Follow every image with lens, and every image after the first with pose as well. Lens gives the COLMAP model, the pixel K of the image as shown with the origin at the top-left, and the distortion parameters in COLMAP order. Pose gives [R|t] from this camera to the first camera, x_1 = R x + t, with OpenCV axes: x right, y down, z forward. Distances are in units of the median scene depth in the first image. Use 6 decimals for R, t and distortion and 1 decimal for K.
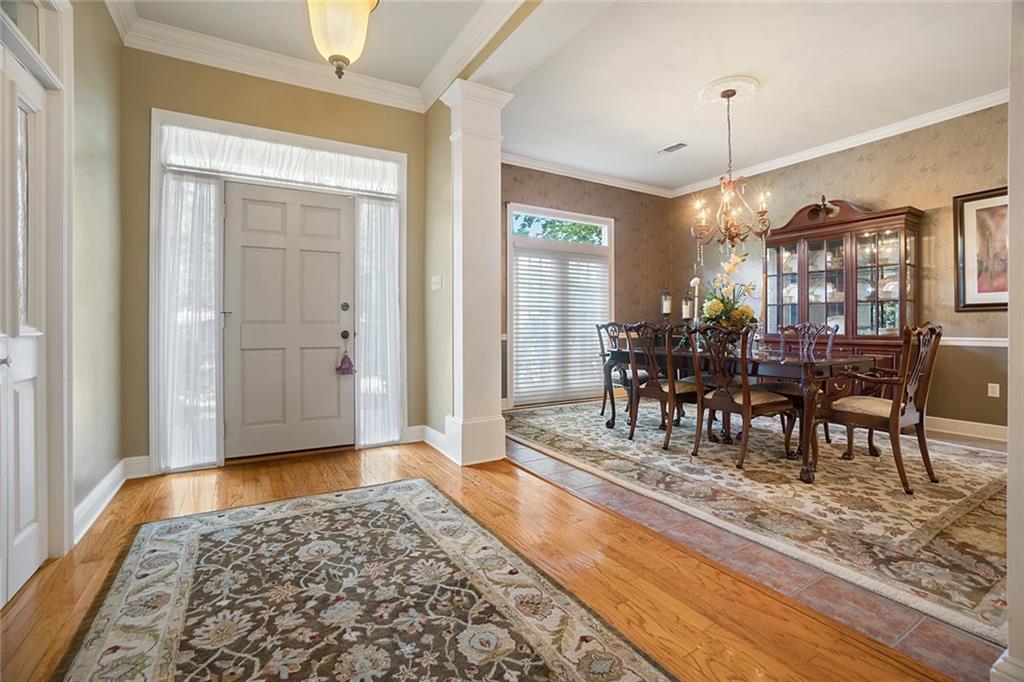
lens RADIAL K [[460.3, 0, 512.5], [0, 460.3, 329.1], [0, 0, 1]] dist [-0.058967, 0.016194]
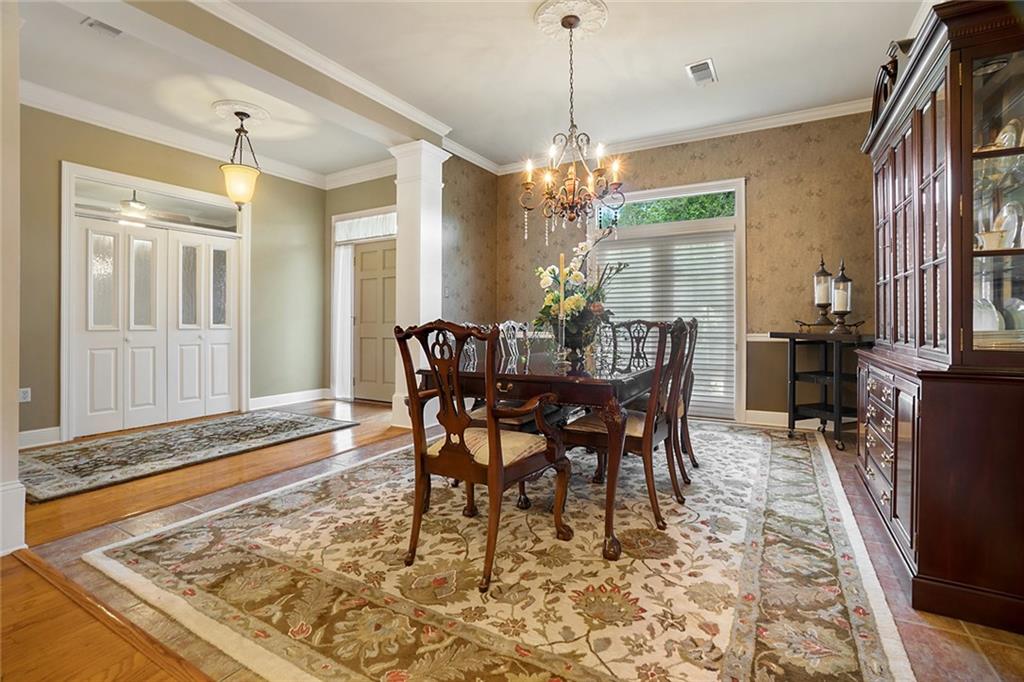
lens RADIAL K [[460.3, 0, 512.5], [0, 460.3, 329.1], [0, 0, 1]] dist [-0.058967, 0.016194]
pose [[0.512608, 0.011443, -0.858547, 1.300555], [-0.002528, 0.999927, 0.011818, -0.012361], [0.858619, -0.003887, 0.512599, 0.620731]]
